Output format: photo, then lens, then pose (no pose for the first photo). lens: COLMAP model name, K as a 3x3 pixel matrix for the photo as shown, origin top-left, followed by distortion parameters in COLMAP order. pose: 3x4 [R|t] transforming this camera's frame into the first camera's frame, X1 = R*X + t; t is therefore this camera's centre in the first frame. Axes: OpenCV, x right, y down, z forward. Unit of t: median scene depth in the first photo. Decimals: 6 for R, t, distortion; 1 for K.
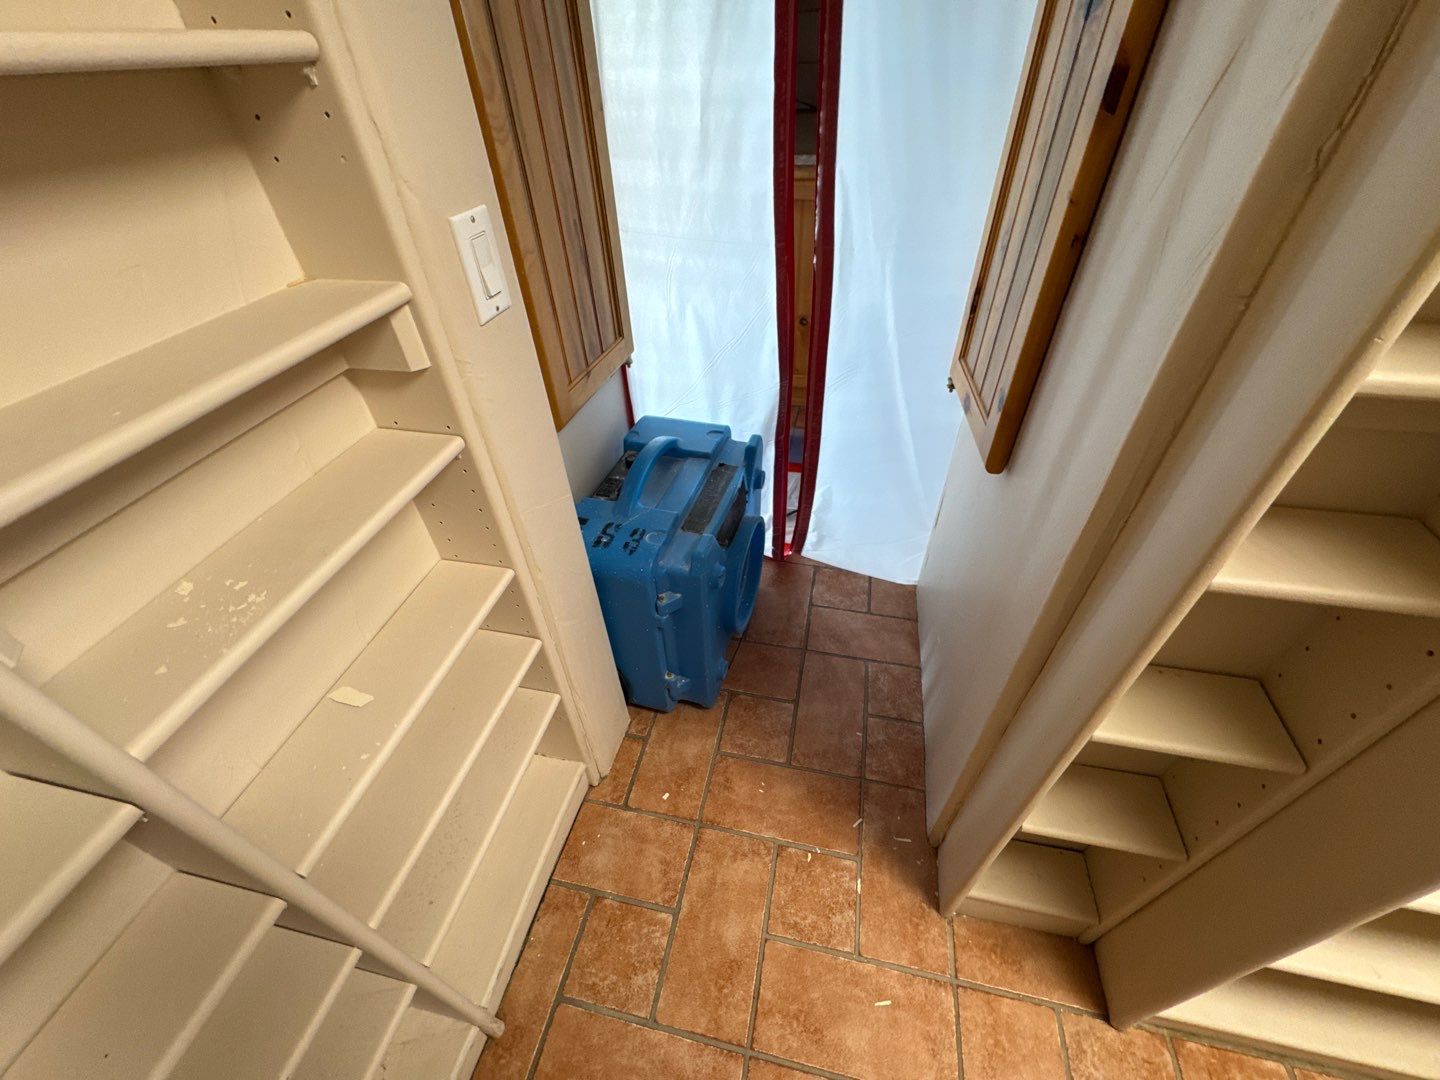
lens RADIAL K [[574.9, 0, 720.0], [0, 574.9, 539.2], [0, 0, 1]] dist [-0.000502, -0.000169]
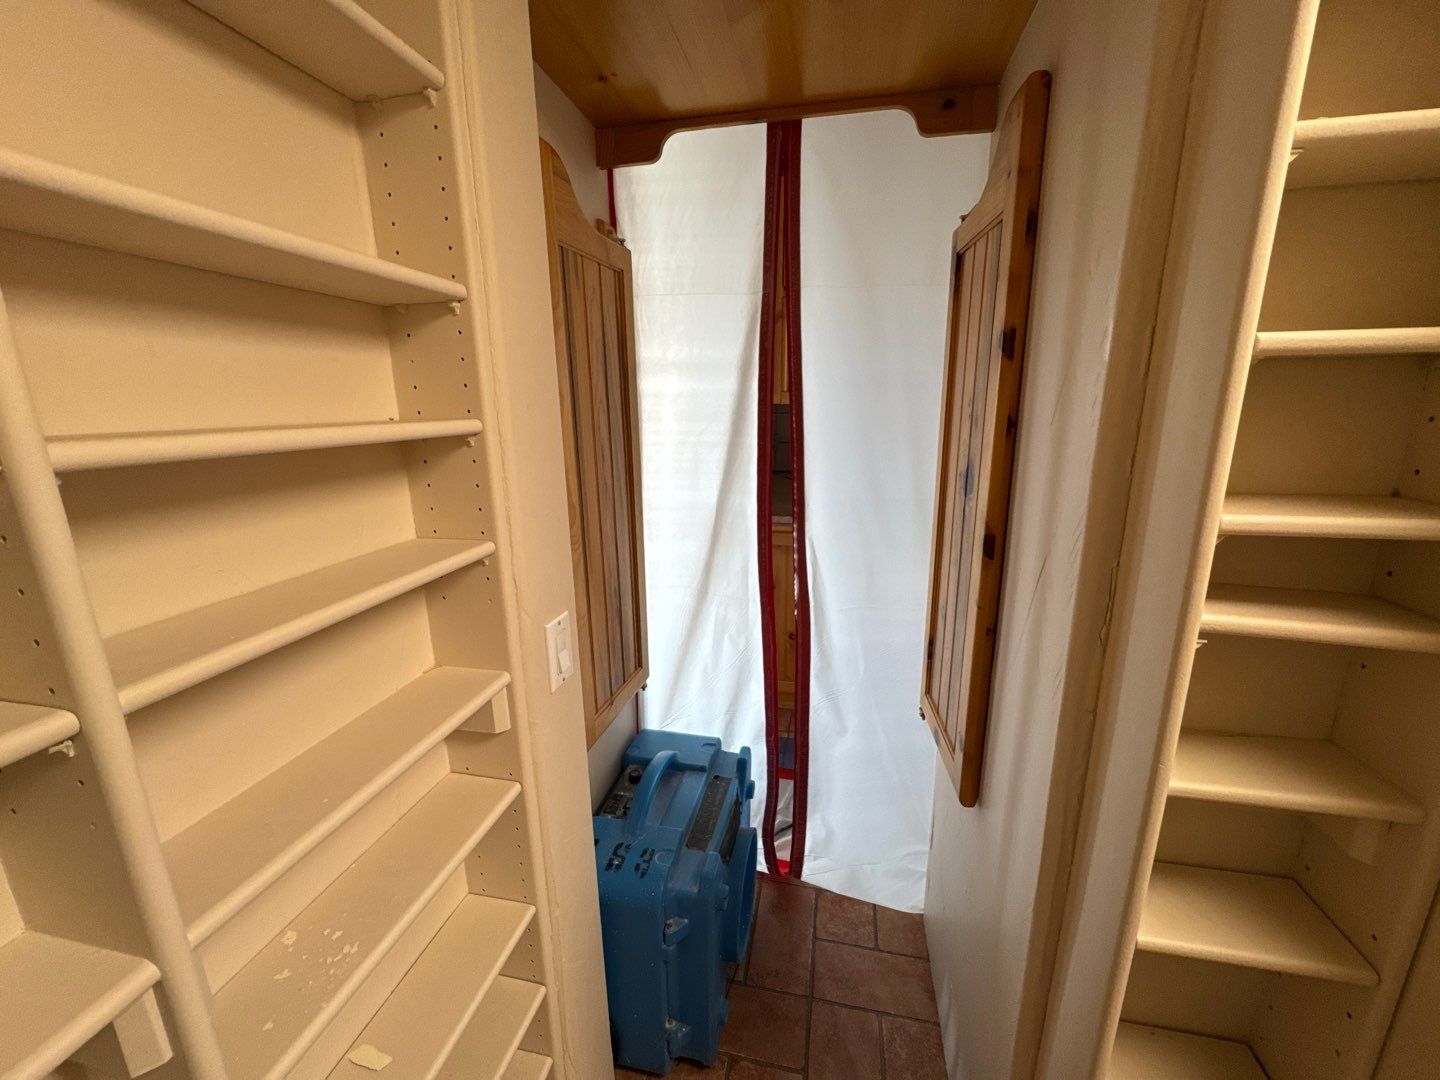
lens RADIAL K [[574.9, 0, 720.0], [0, 574.9, 539.2], [0, 0, 1]] dist [-0.000502, -0.000169]
pose [[0.999799, 0.017236, 0.010279, -0.024707], [-0.010621, 0.889036, -0.457713, -0.046016], [-0.017028, 0.457512, 0.889040, -0.184224]]
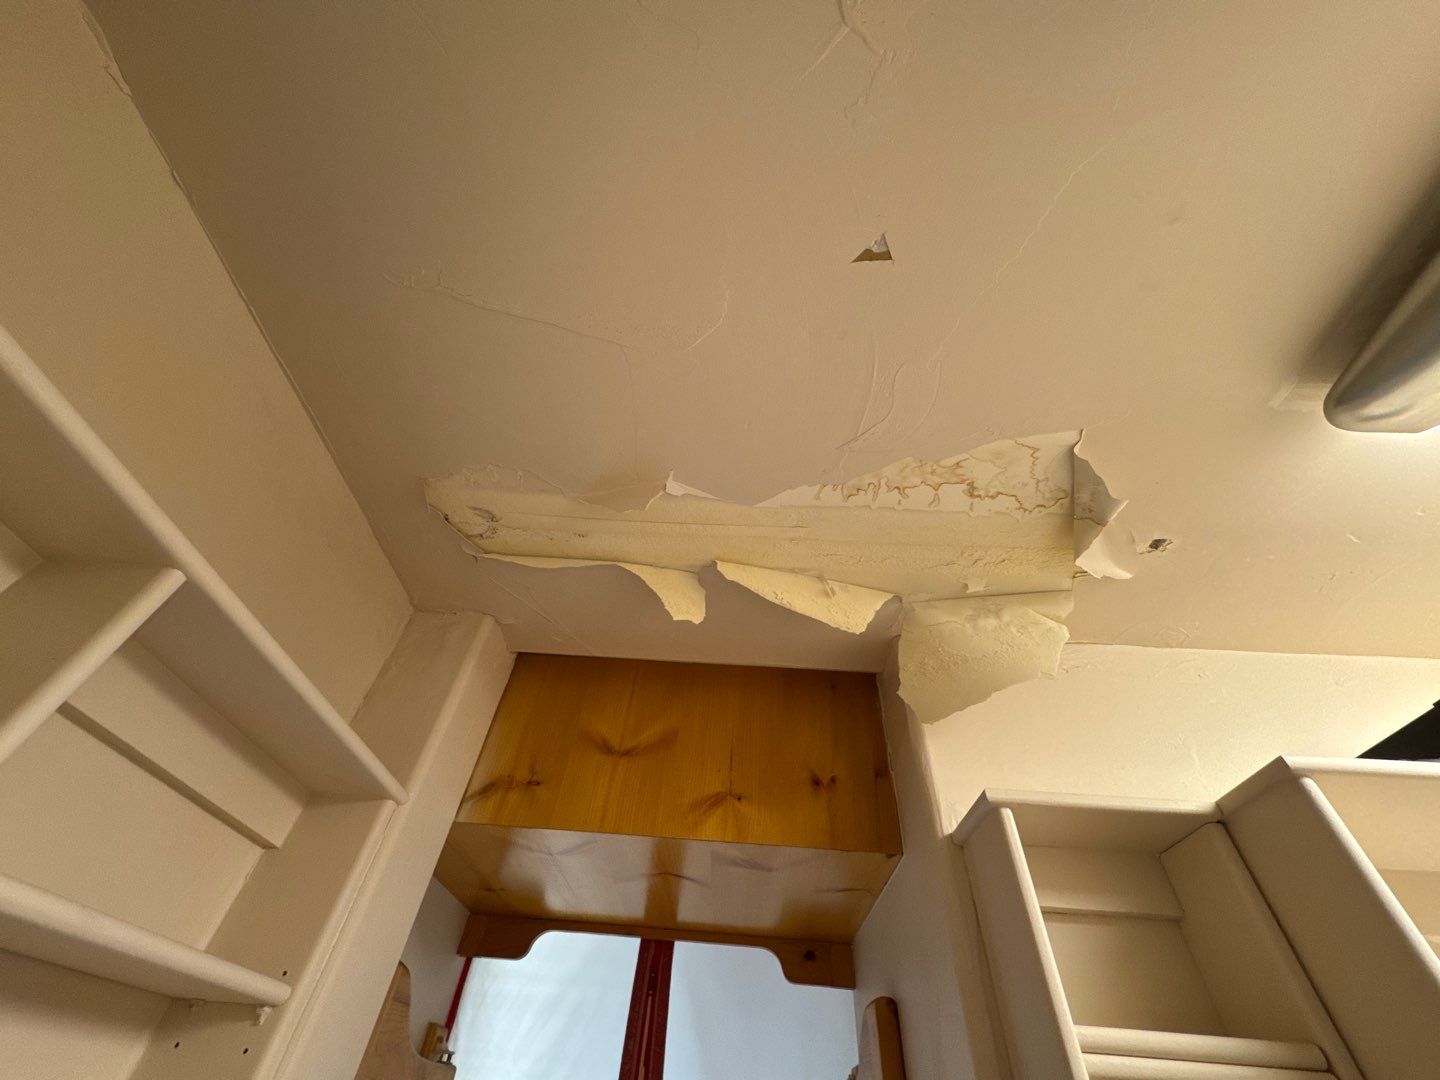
lens RADIAL K [[574.9, 0, 720.0], [0, 574.9, 539.2], [0, 0, 1]] dist [-0.000502, -0.000169]
pose [[0.973287, 0.217505, 0.073519, -0.037611], [0.063632, 0.052130, -0.996611, -0.155175], [-0.220600, 0.974666, 0.036897, -0.383863]]
